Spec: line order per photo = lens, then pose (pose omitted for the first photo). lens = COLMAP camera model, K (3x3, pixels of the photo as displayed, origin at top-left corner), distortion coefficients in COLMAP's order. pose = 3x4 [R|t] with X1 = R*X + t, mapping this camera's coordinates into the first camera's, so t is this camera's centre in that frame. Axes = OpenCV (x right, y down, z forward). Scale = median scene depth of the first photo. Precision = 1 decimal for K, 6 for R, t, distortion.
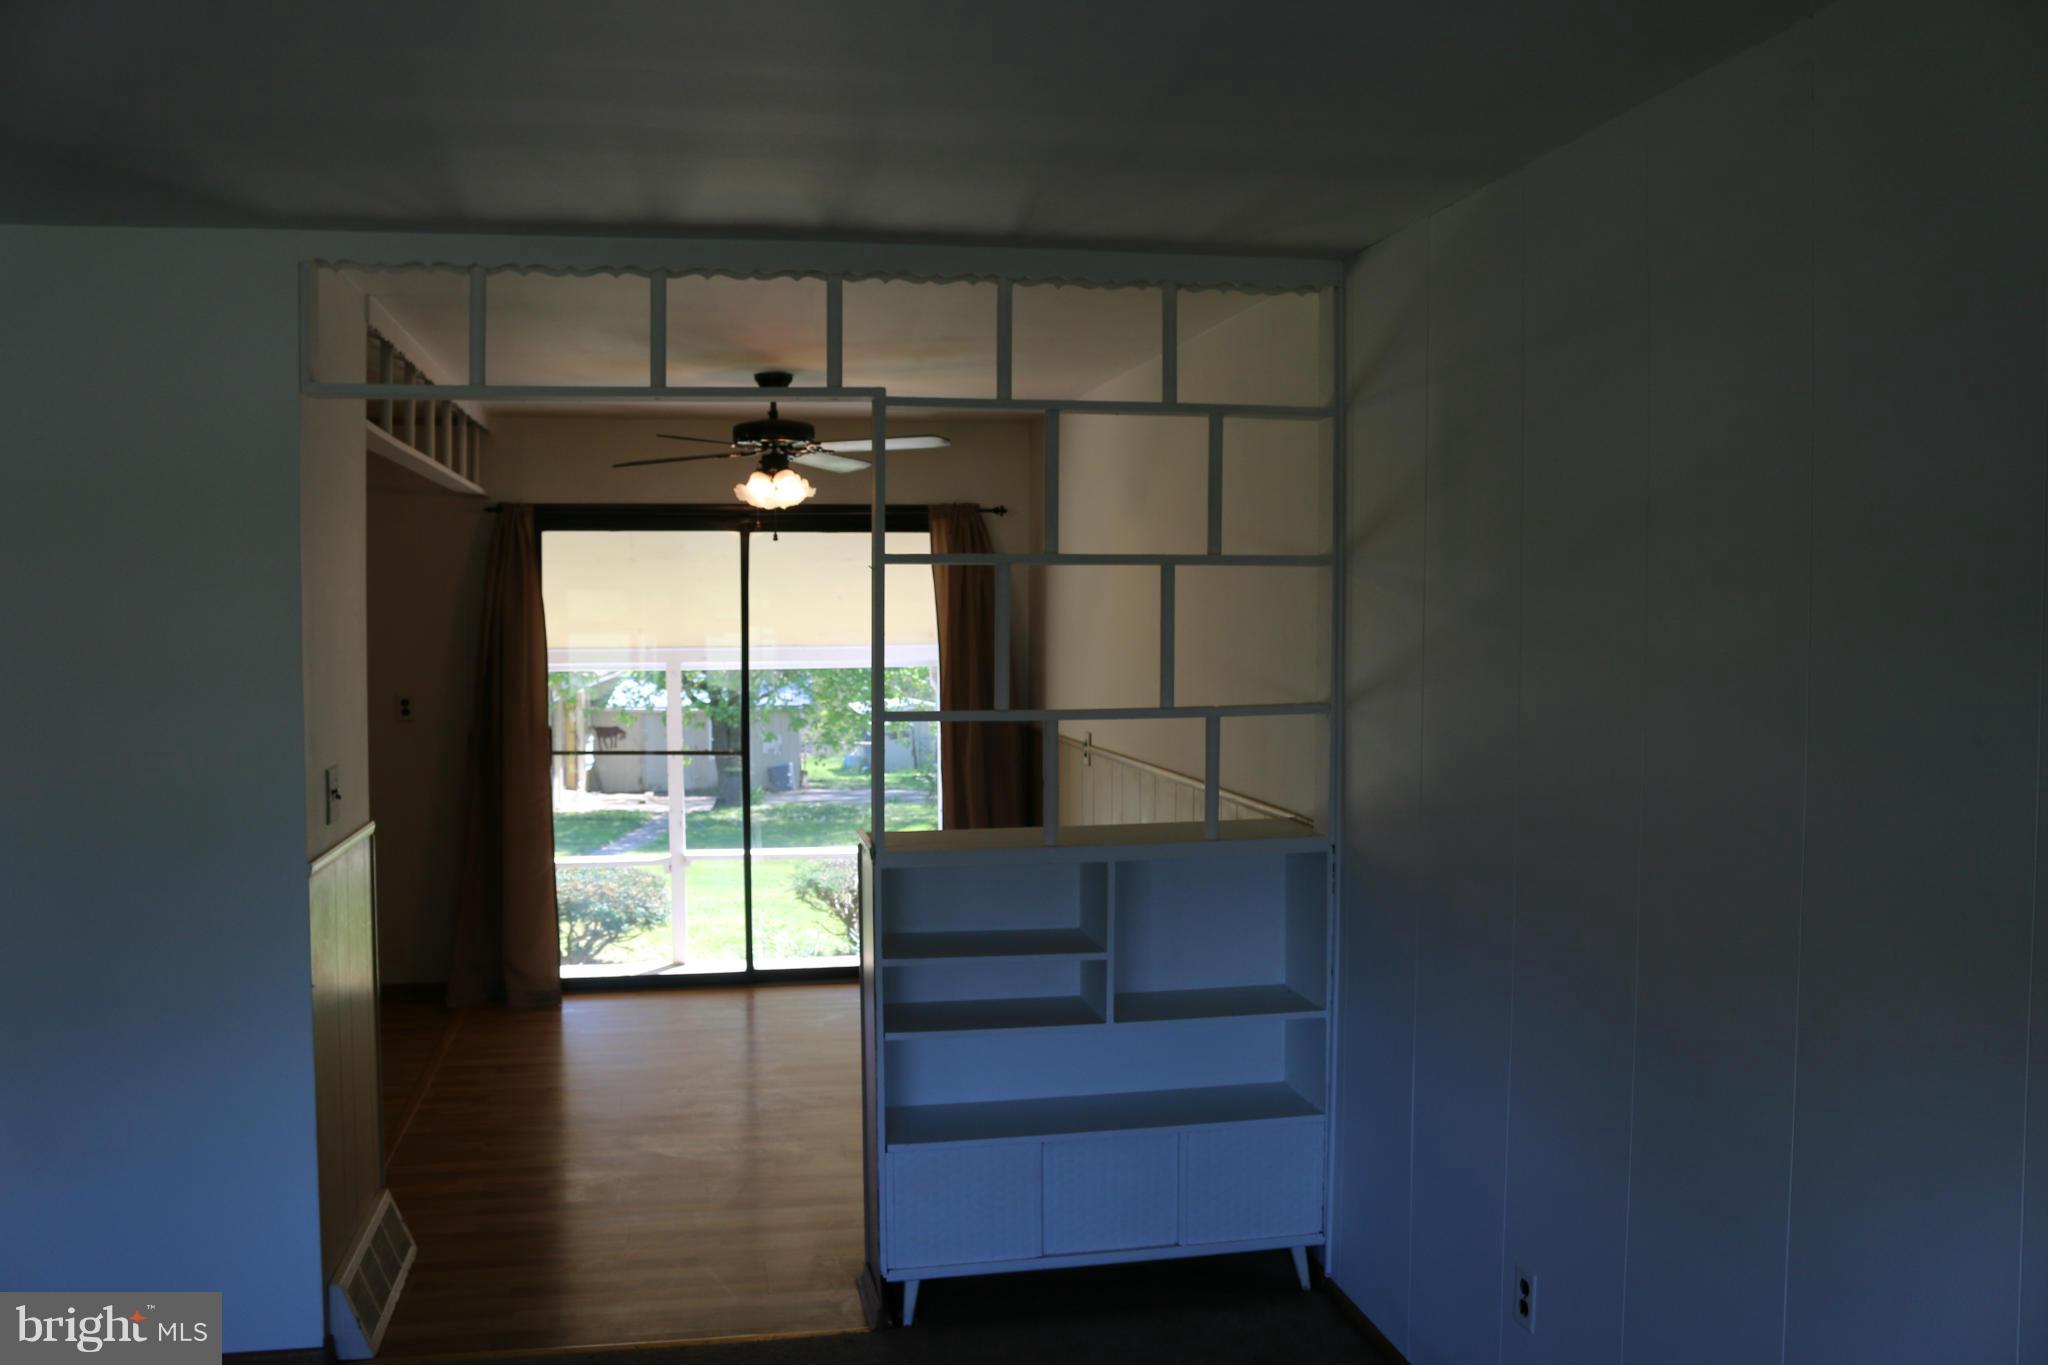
lens RADIAL K [[1735.2, 0, 1021.4], [0, 1735.2, 711.8], [0, 0, 1]] dist [-0.085676, 0.002535]
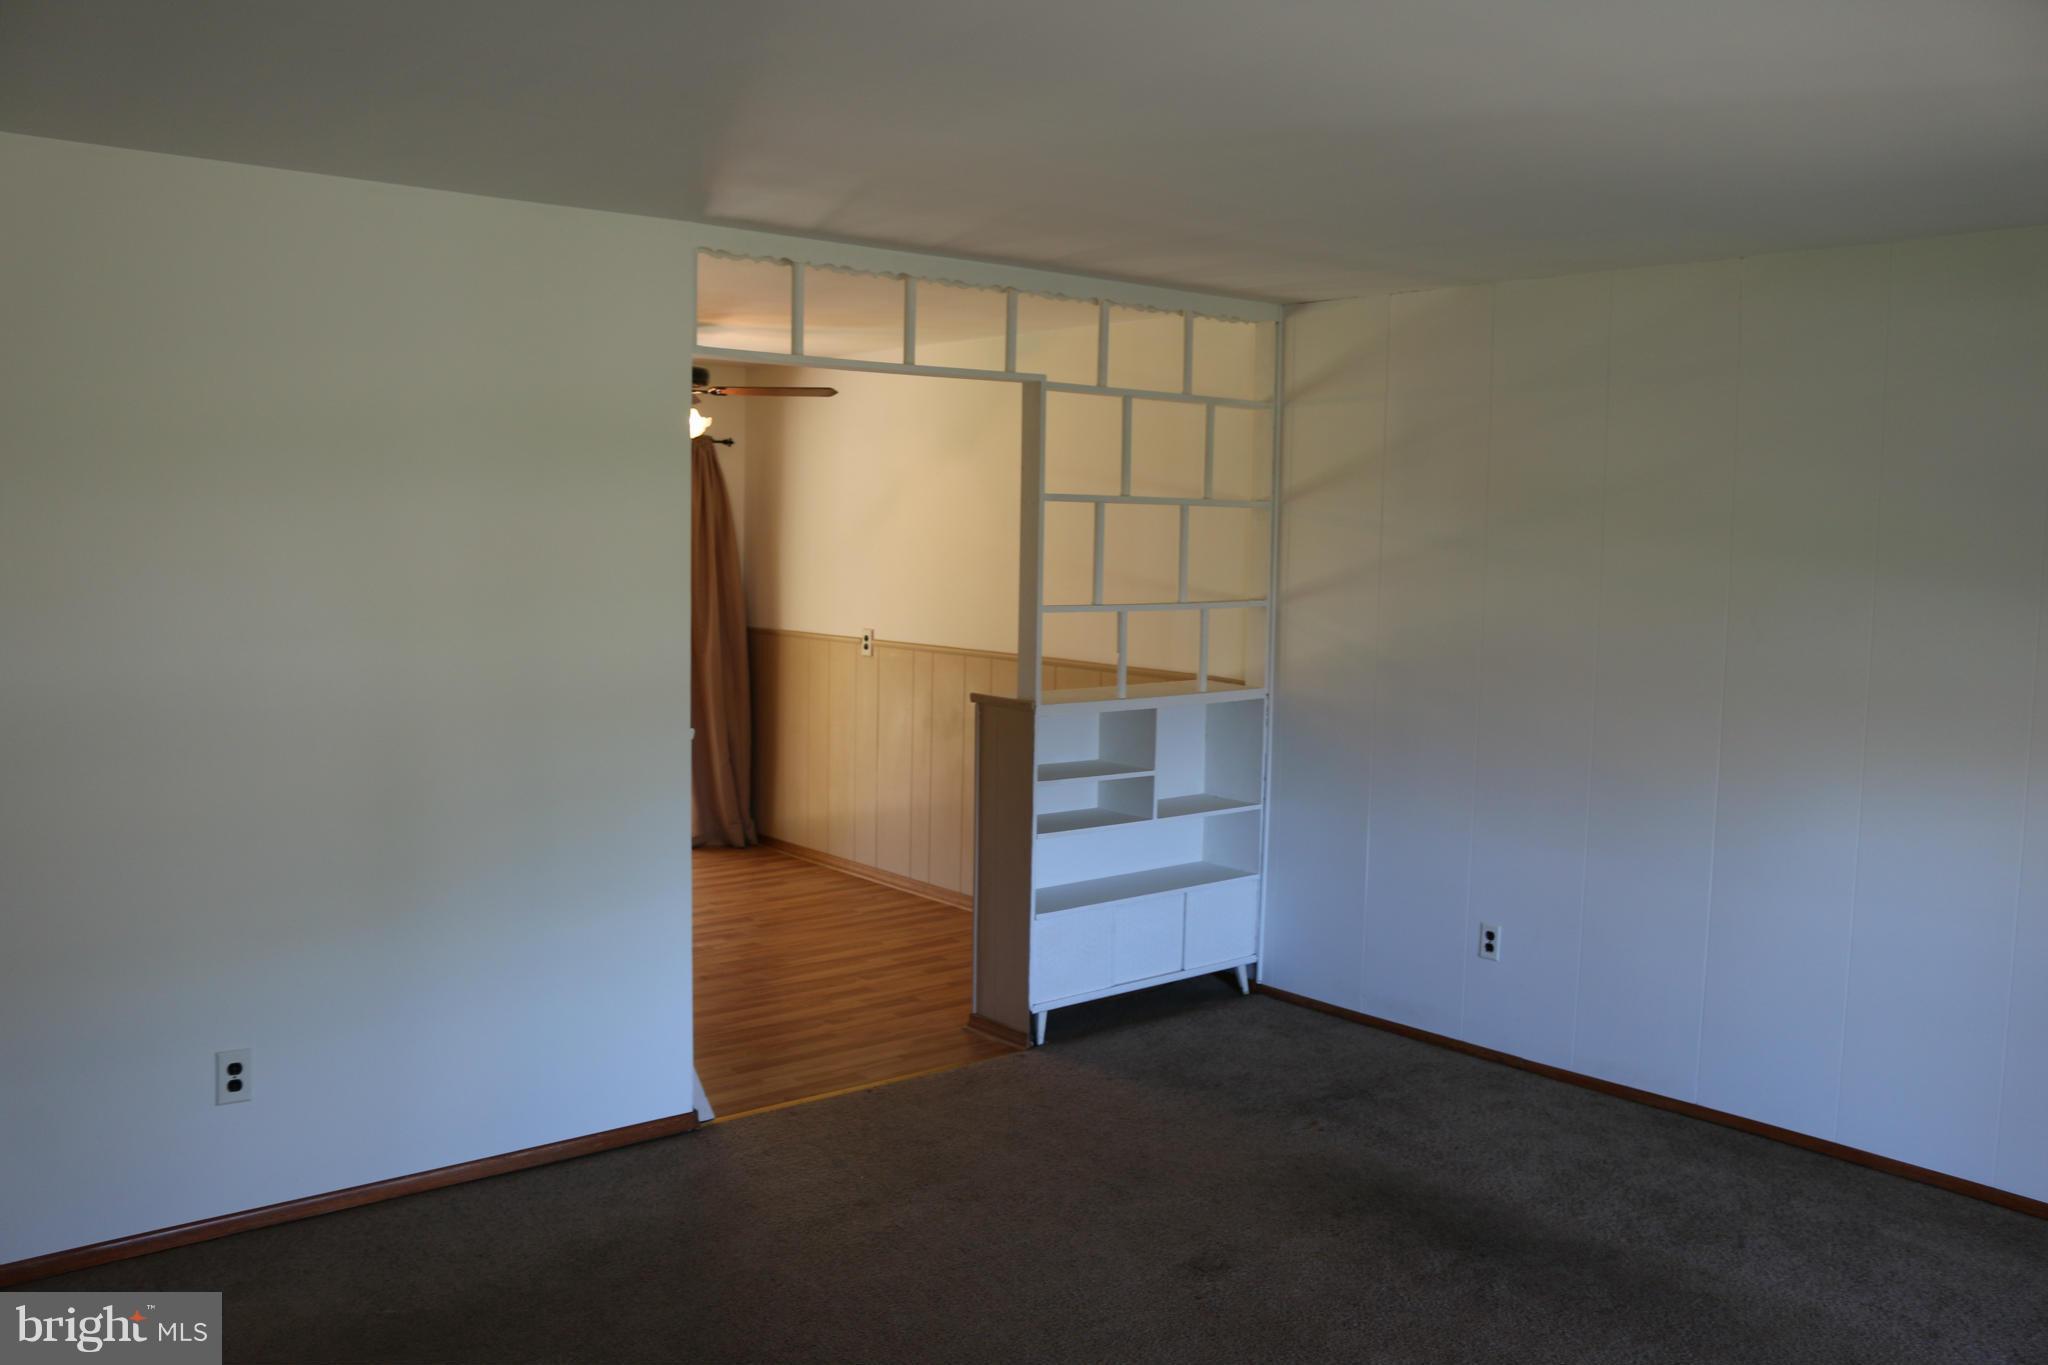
lens RADIAL K [[1677.4, 0, 1024.0], [0, 1677.4, 682.5], [0, 0, 1]] dist [-0.164928, 0.147029]
pose [[0.877316, -0.025978, 0.479210, -0.699735], [0.013313, 0.999467, 0.029808, 0.021250], [-0.479729, -0.019771, 0.877194, -0.173474]]
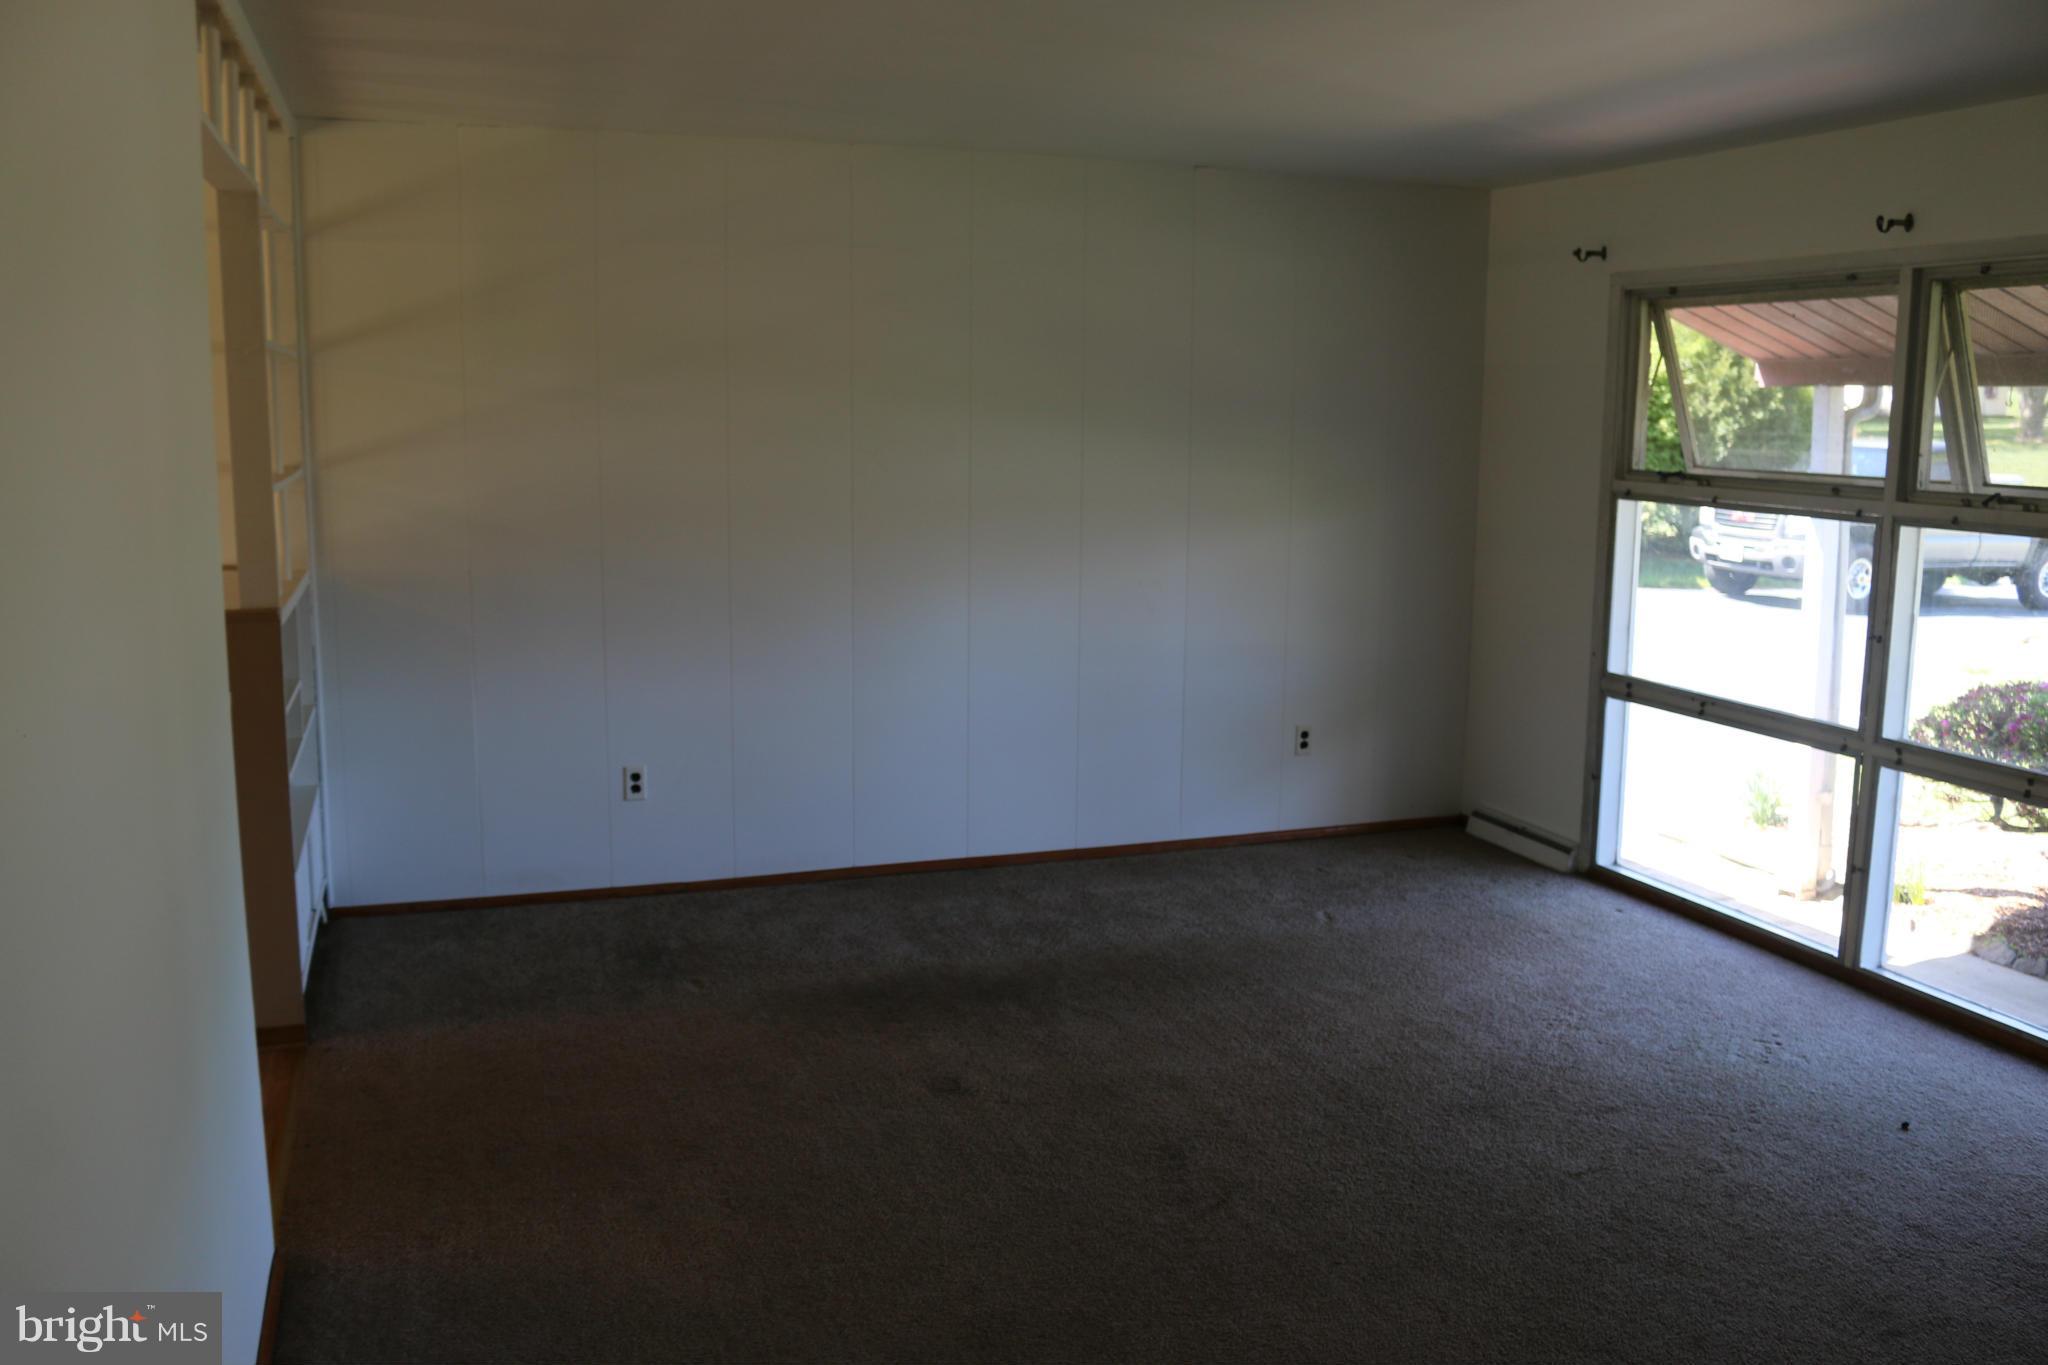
lens RADIAL K [[1677.4, 0, 1024.0], [0, 1677.4, 682.5], [0, 0, 1]] dist [-0.164928, 0.147029]
pose [[-0.136449, -0.164312, 0.976925, -1.097397], [0.060789, 0.982902, 0.173808, -0.024810], [-0.988780, 0.083102, -0.124128, 0.628334]]
